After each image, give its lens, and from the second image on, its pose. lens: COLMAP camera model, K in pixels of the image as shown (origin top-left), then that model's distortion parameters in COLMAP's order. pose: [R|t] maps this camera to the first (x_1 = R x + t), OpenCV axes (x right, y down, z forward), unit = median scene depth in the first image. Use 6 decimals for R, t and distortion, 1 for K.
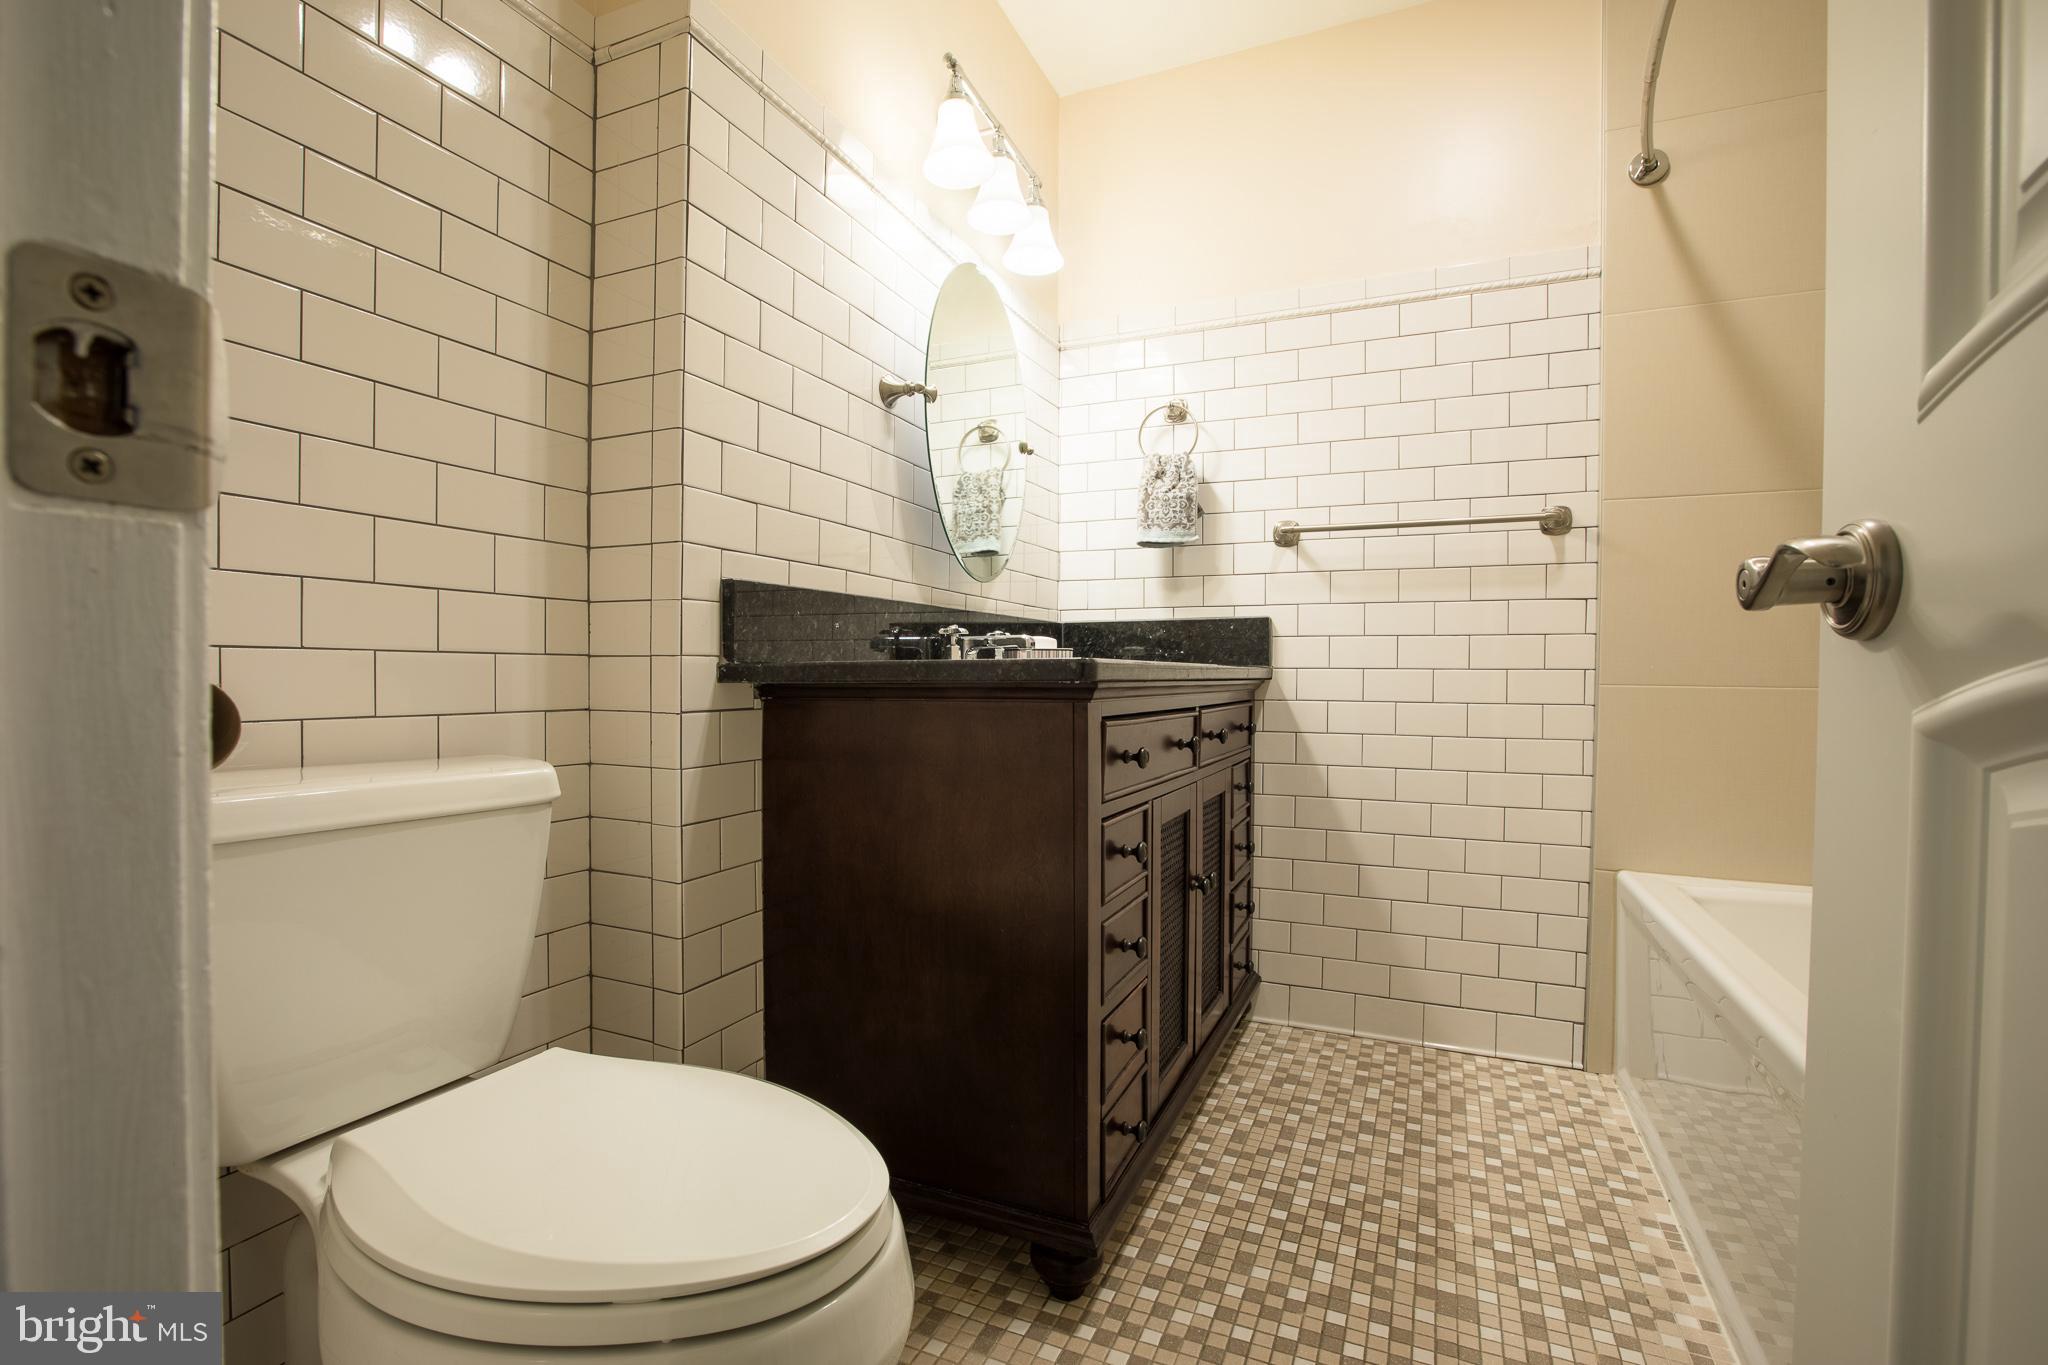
lens RADIAL K [[929.2, 0, 1017.3], [0, 929.2, 685.4], [0, 0, 1]] dist [-0.067084, 0.033019]
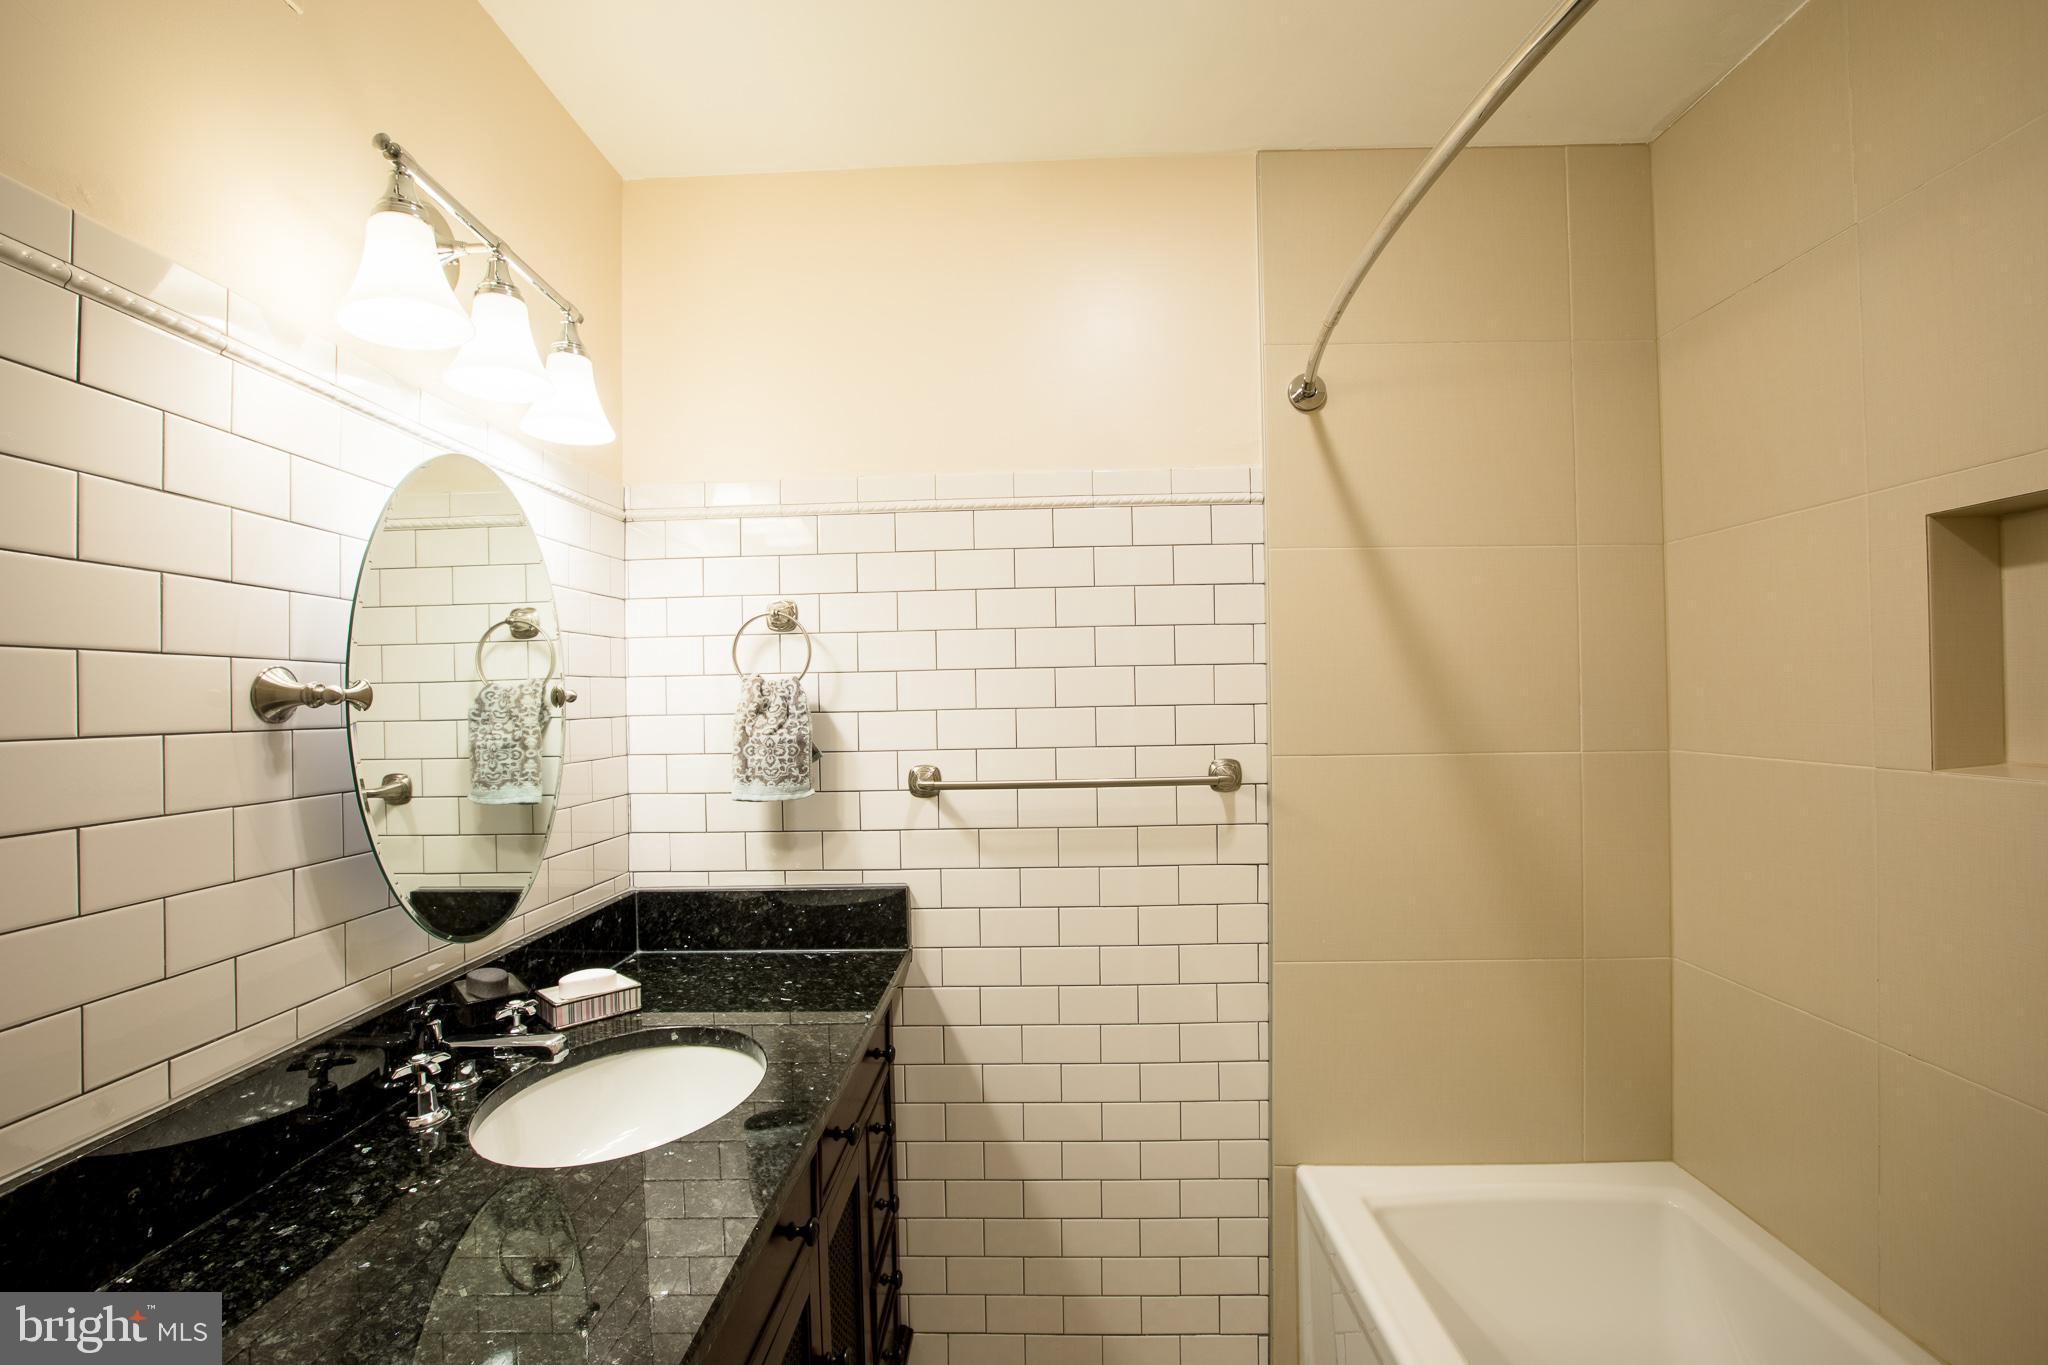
lens RADIAL K [[921.8, 0, 1015.3], [0, 921.8, 691.1], [0, 0, 1]] dist [-0.073826, 0.027052]
pose [[0.923939, -0.020451, 0.381994, 0.063211], [0.029449, 0.999409, -0.017722, -0.236497], [-0.381406, 0.027624, 0.923995, 0.239329]]
